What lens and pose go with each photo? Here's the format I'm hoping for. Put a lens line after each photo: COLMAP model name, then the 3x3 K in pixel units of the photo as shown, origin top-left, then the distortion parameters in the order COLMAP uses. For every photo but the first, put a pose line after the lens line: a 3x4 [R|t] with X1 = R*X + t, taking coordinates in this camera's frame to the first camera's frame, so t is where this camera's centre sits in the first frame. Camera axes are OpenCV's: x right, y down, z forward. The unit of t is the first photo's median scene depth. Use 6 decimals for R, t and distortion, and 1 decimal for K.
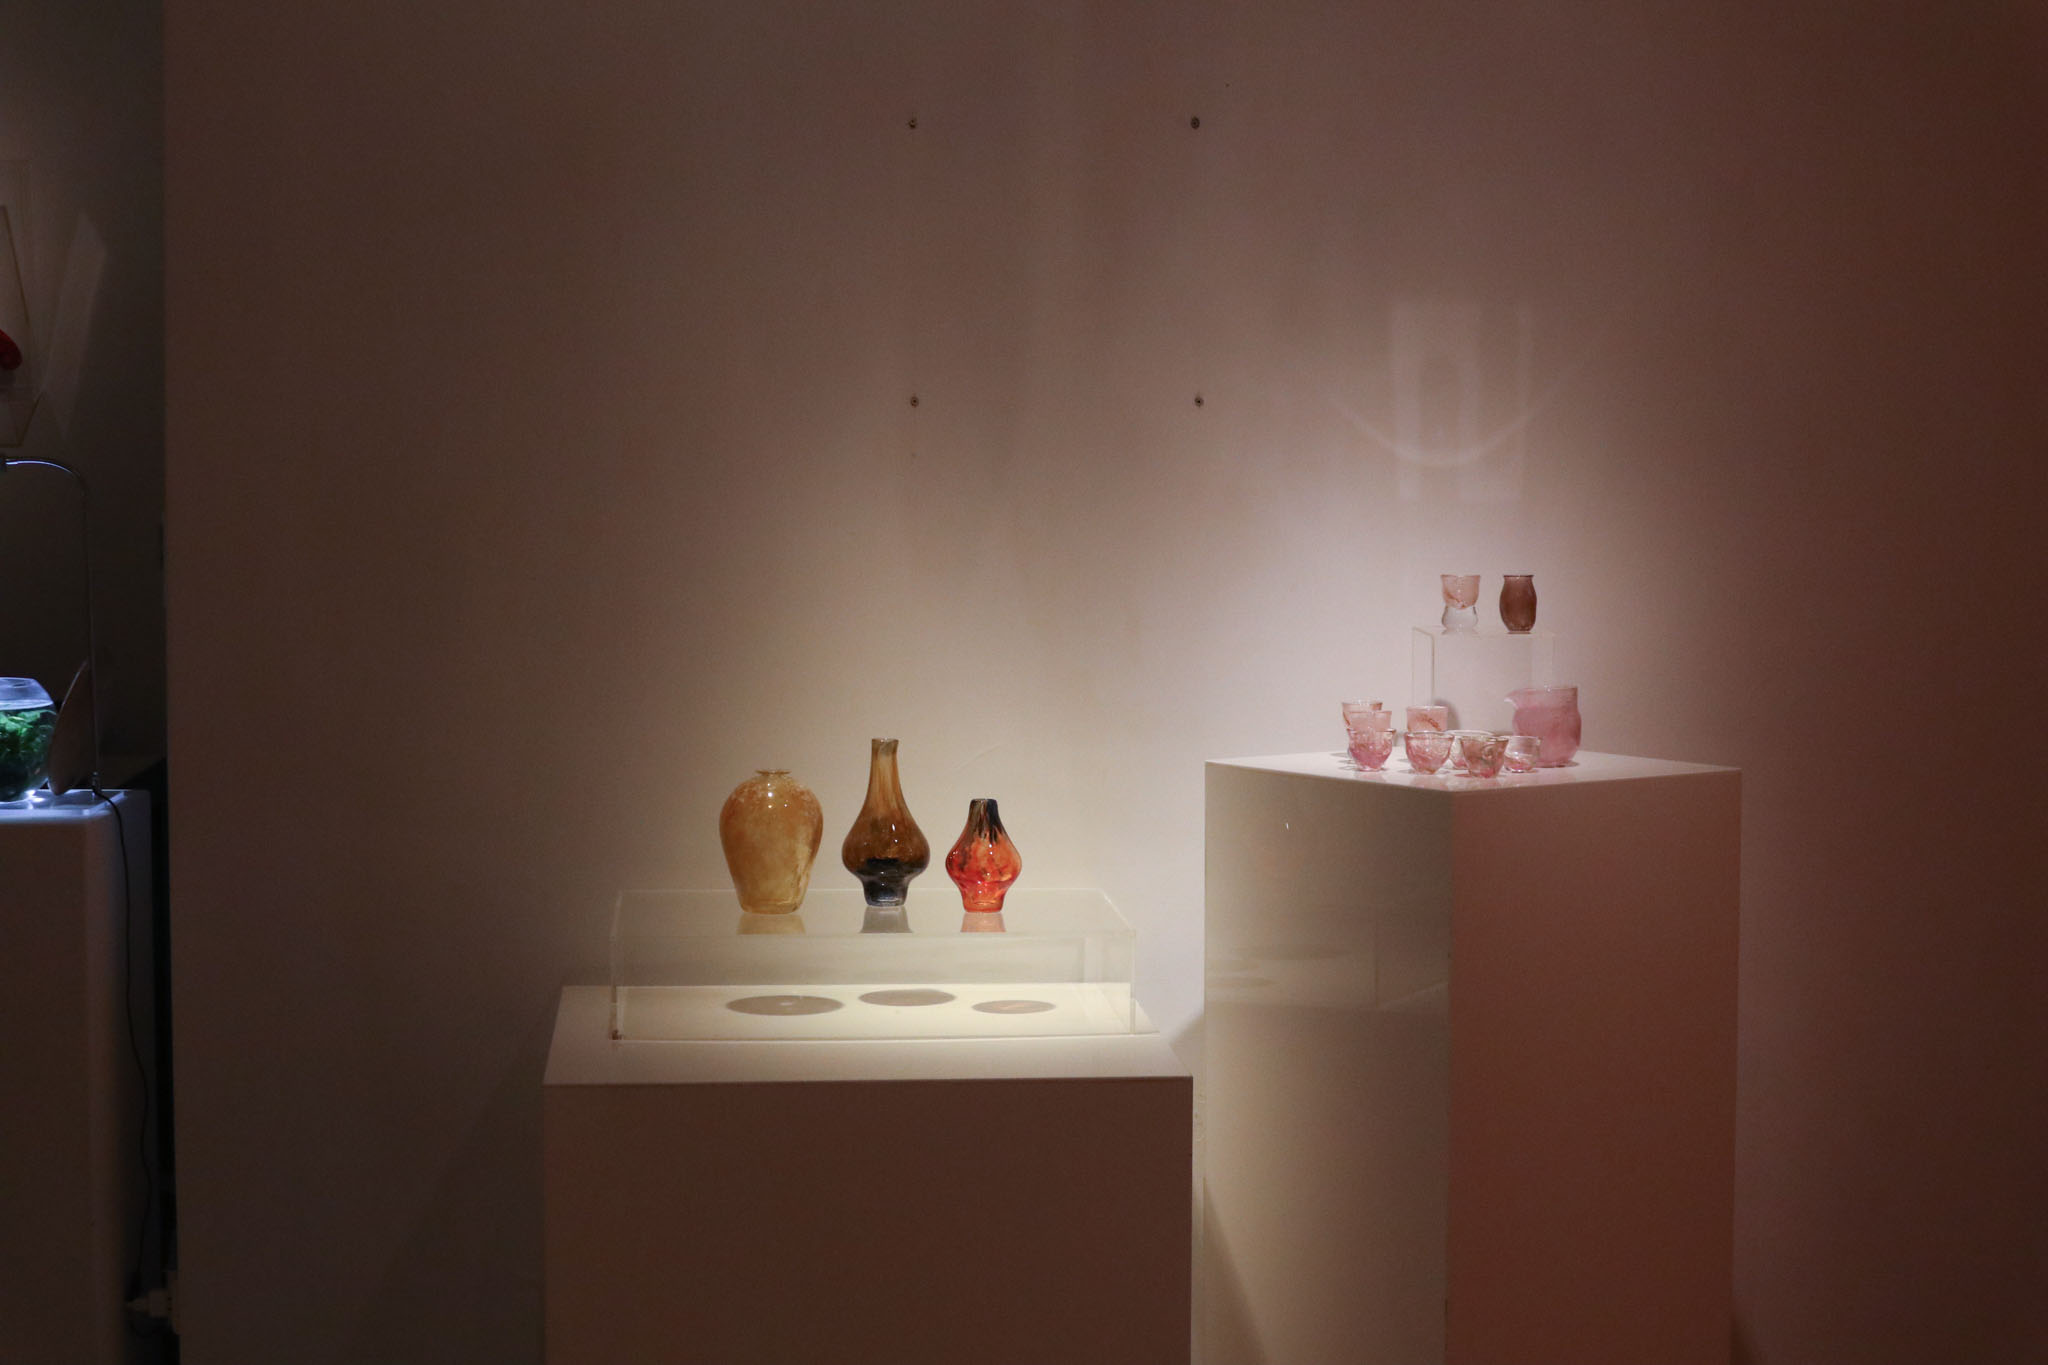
lens RADIAL K [[4287.9, 0, 1023.8], [0, 4287.9, 680.4], [0, 0, 1]] dist [0.028410, 0.000000]
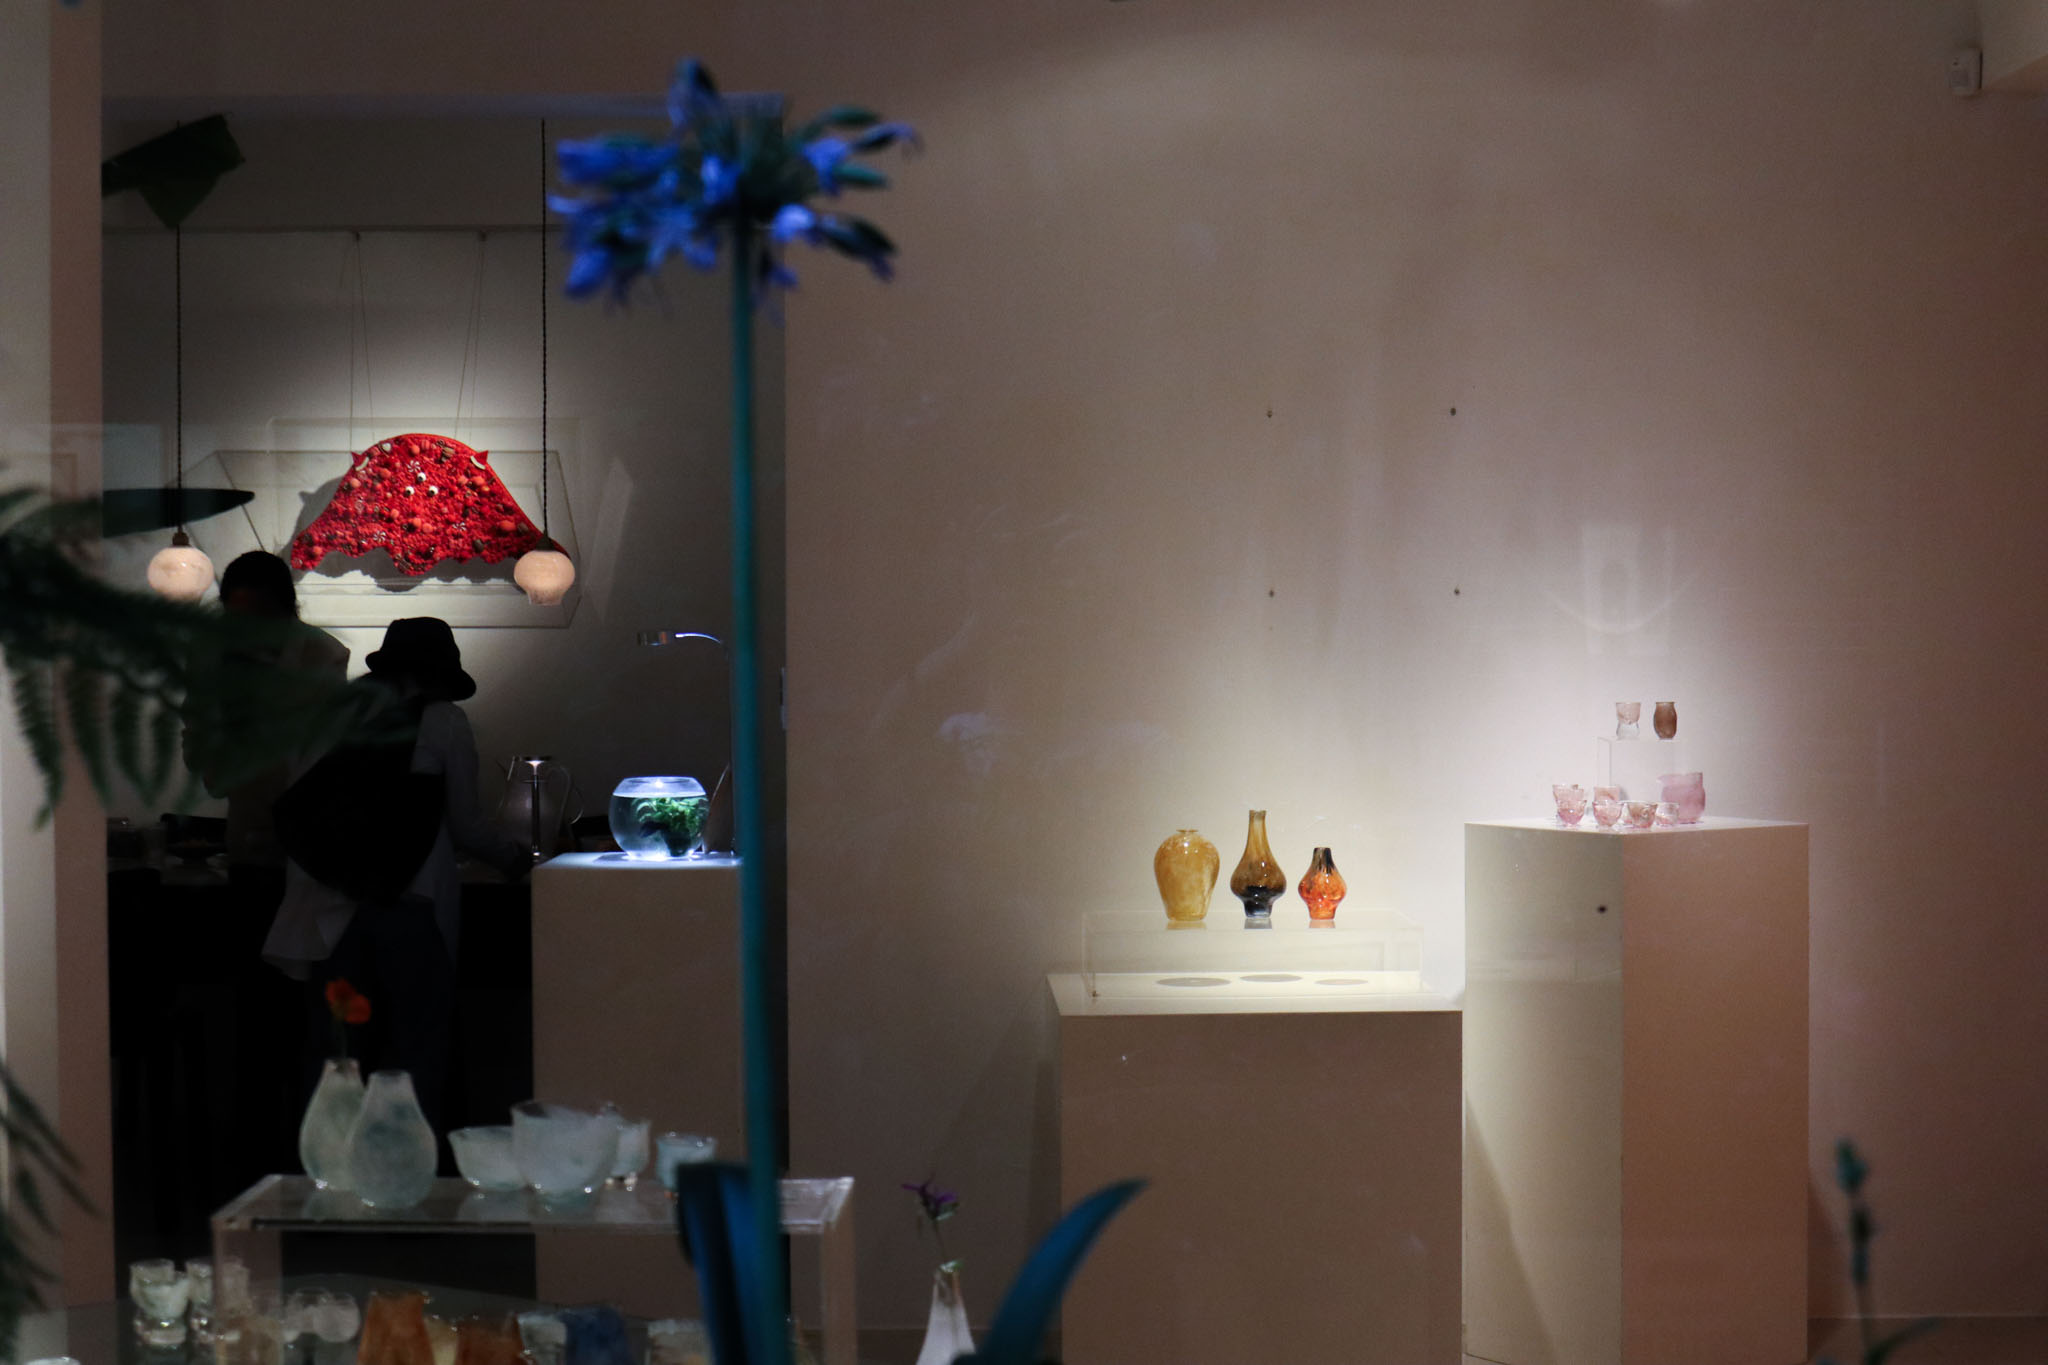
lens RADIAL K [[4019.4, 0, 1025.3], [0, 4019.4, 684.5], [0, 0, 1]] dist [0.004566, 0.000000]
pose [[0.998551, -0.006188, -0.053465, -0.038582], [0.004244, 0.999328, -0.036398, 0.021117], [0.053654, 0.036119, 0.997906, -0.468457]]
